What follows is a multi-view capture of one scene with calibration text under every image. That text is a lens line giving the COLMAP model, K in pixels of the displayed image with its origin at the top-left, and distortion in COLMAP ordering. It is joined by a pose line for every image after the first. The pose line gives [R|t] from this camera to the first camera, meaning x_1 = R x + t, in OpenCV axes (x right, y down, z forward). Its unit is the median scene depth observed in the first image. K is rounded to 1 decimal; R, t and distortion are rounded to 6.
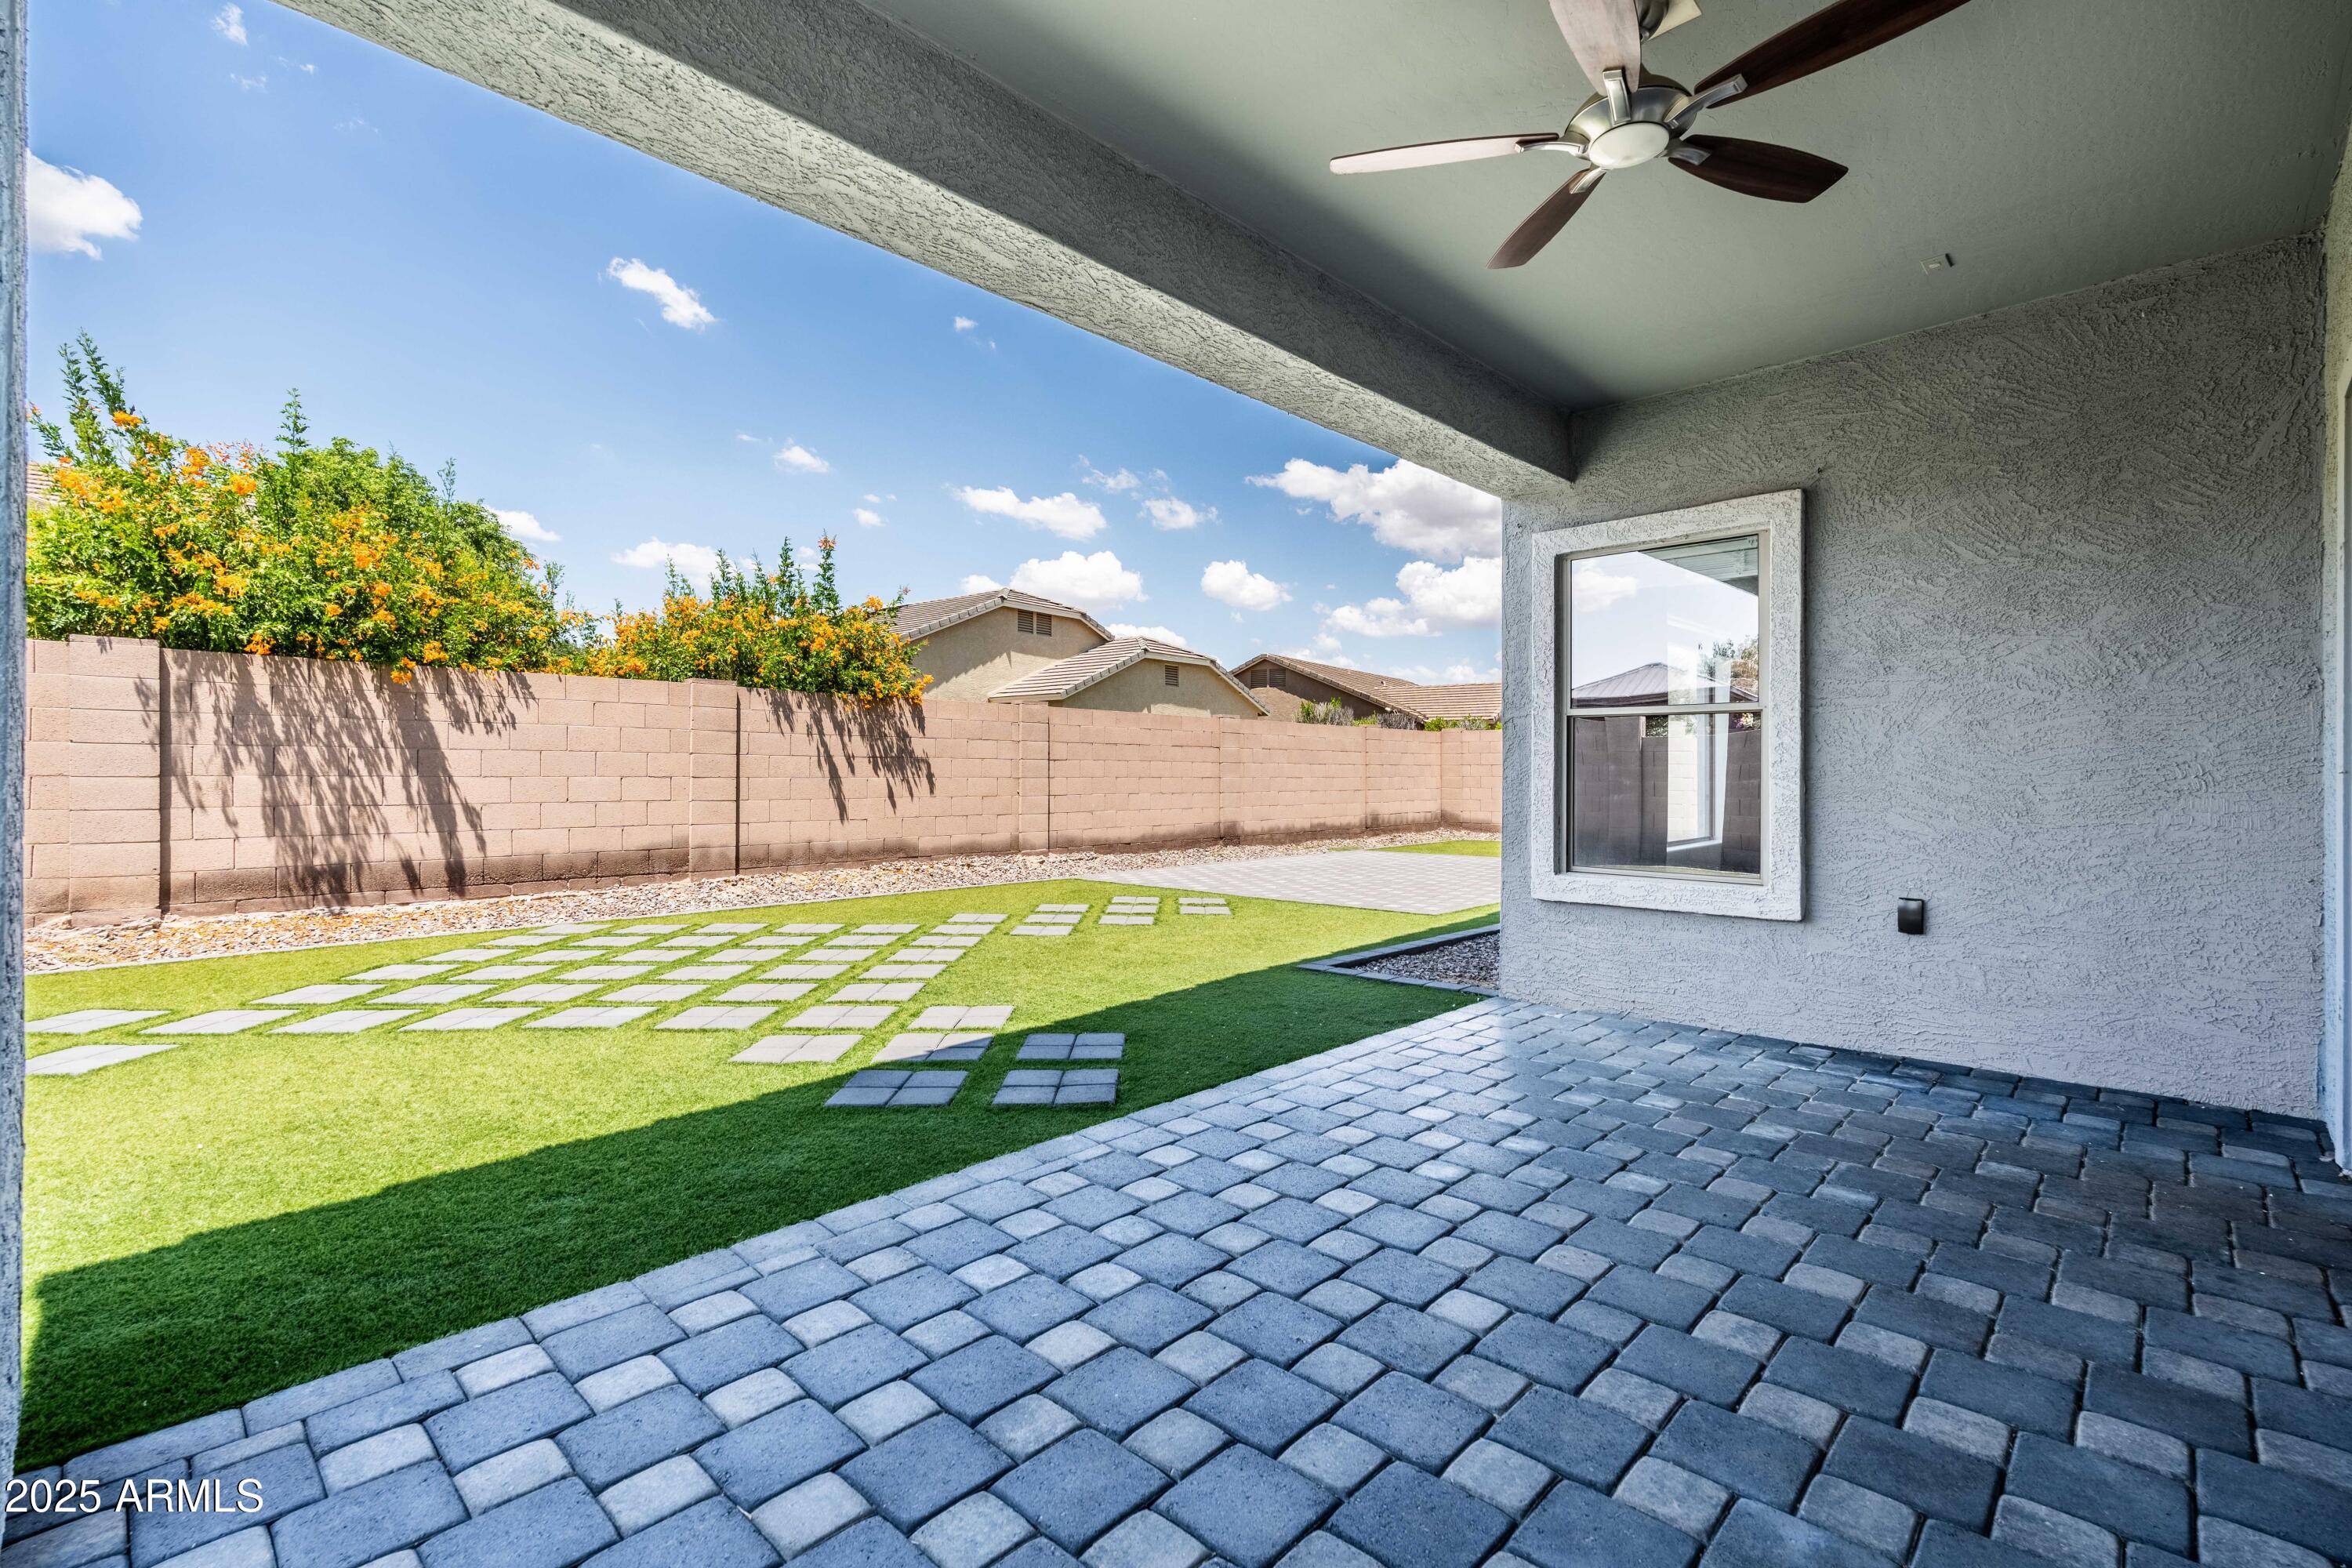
lens RADIAL K [[1028.4, 0, 1180.4], [0, 1028.4, 776.4], [0, 0, 1]] dist [-0.003811, 0.000744]
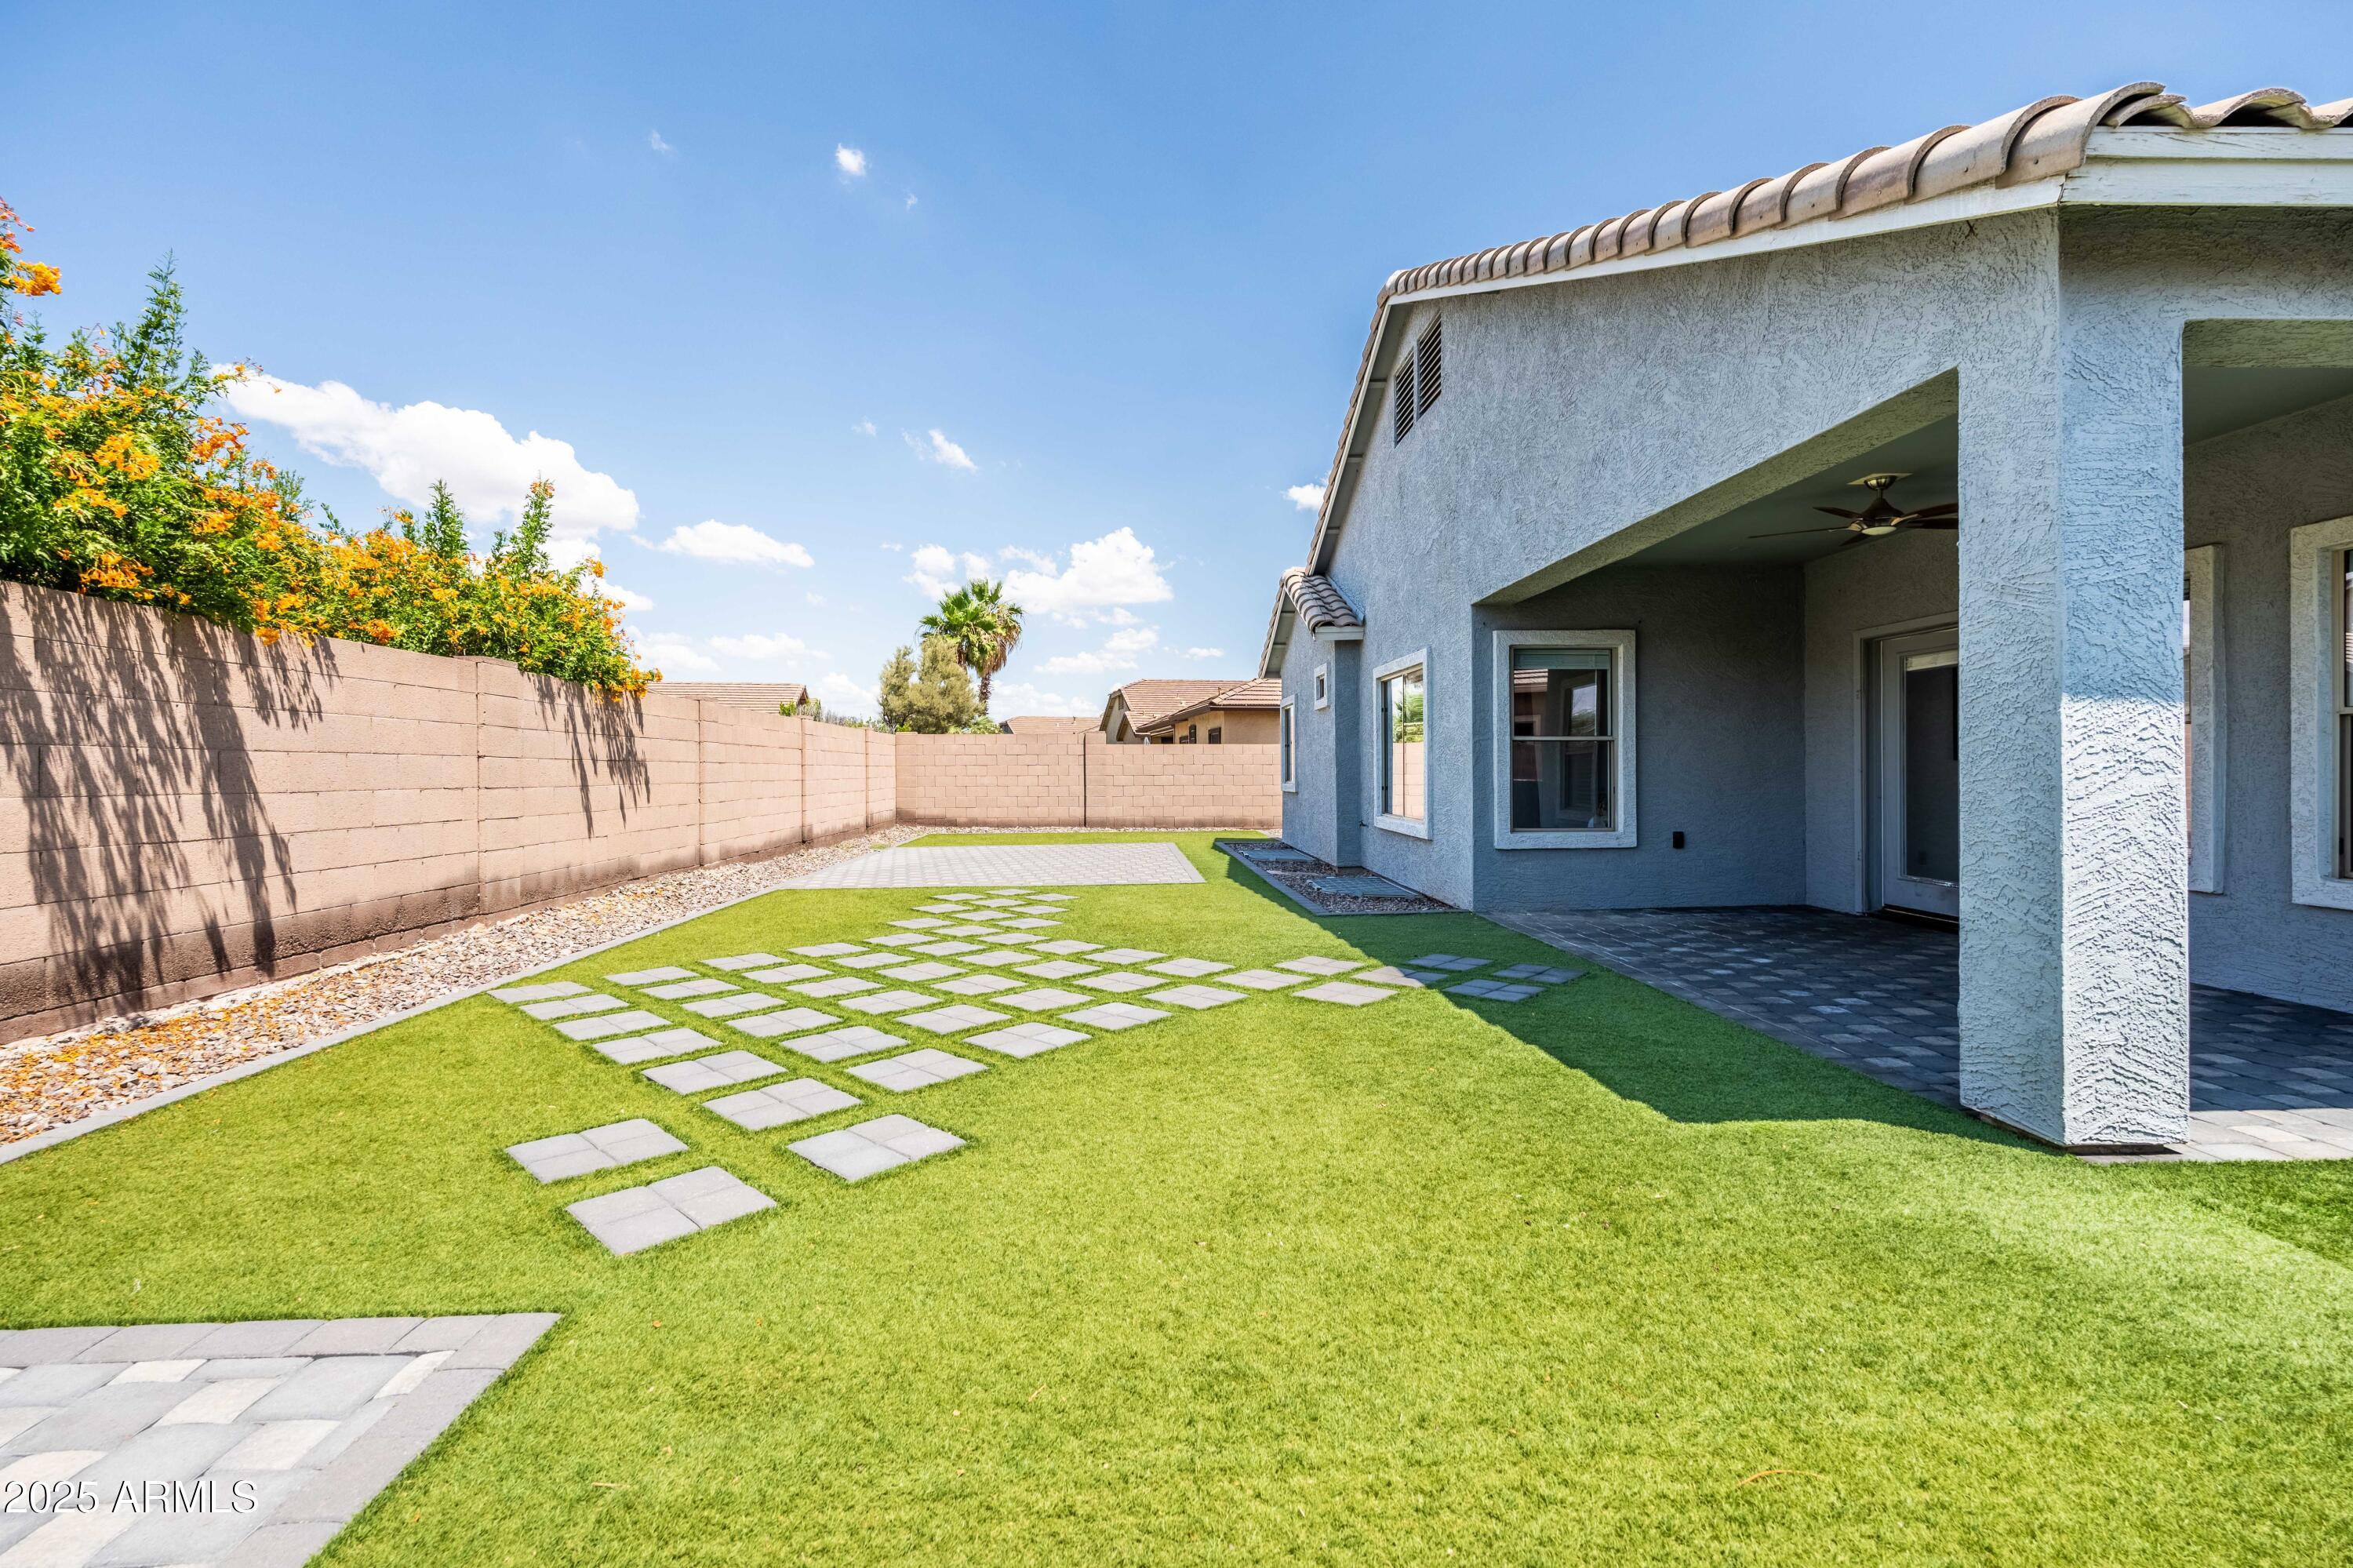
lens RADIAL K [[1028.8, 0, 1178.9], [0, 1028.8, 767.6], [0, 0, 1]] dist [-0.003811, 0.000744]
pose [[0.694645, -0.004387, 0.719340, -0.783552], [0.009325, 0.999952, -0.002906, -0.008235], [-0.719293, 0.008726, 0.694652, 0.136327]]
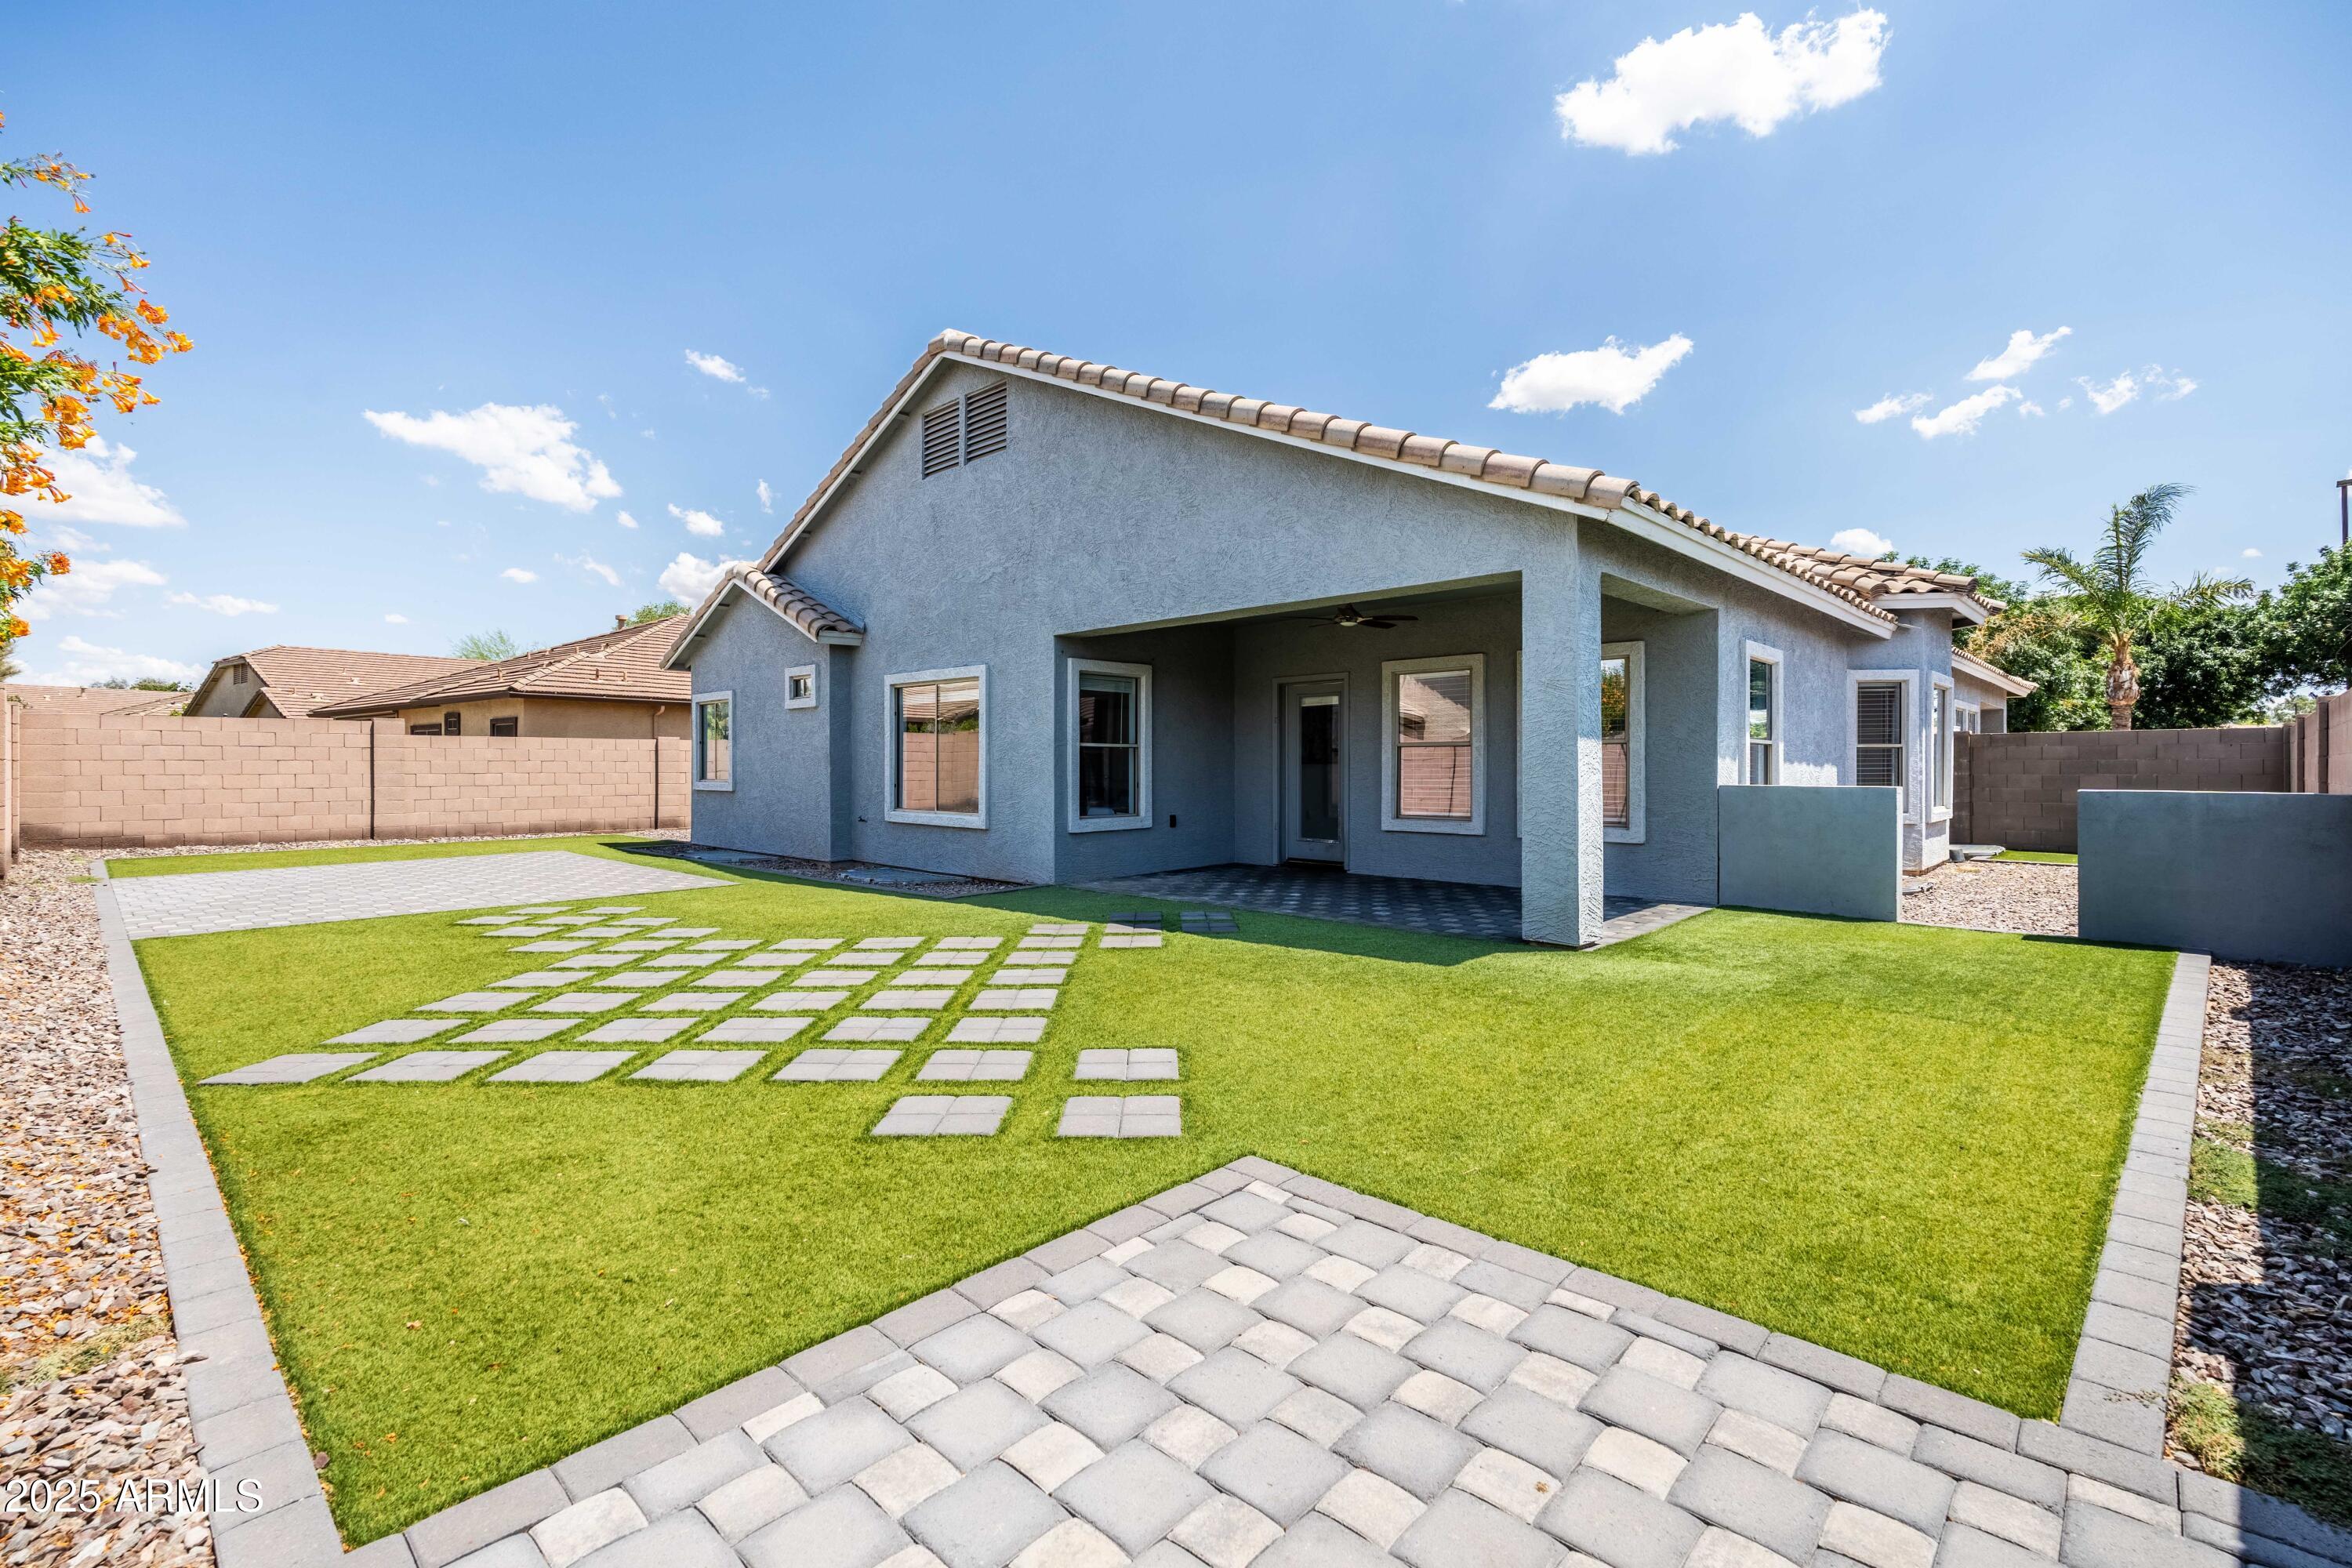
lens RADIAL K [[1028.4, 0, 1181.0], [0, 1028.4, 763.2], [0, 0, 1]] dist [-0.003811, 0.000744]
pose [[-0.001769, -0.001471, 0.999997, -1.121761], [0.004106, 0.999990, 0.001478, -0.015813], [-0.999990, 0.004109, -0.001763, 0.502690]]
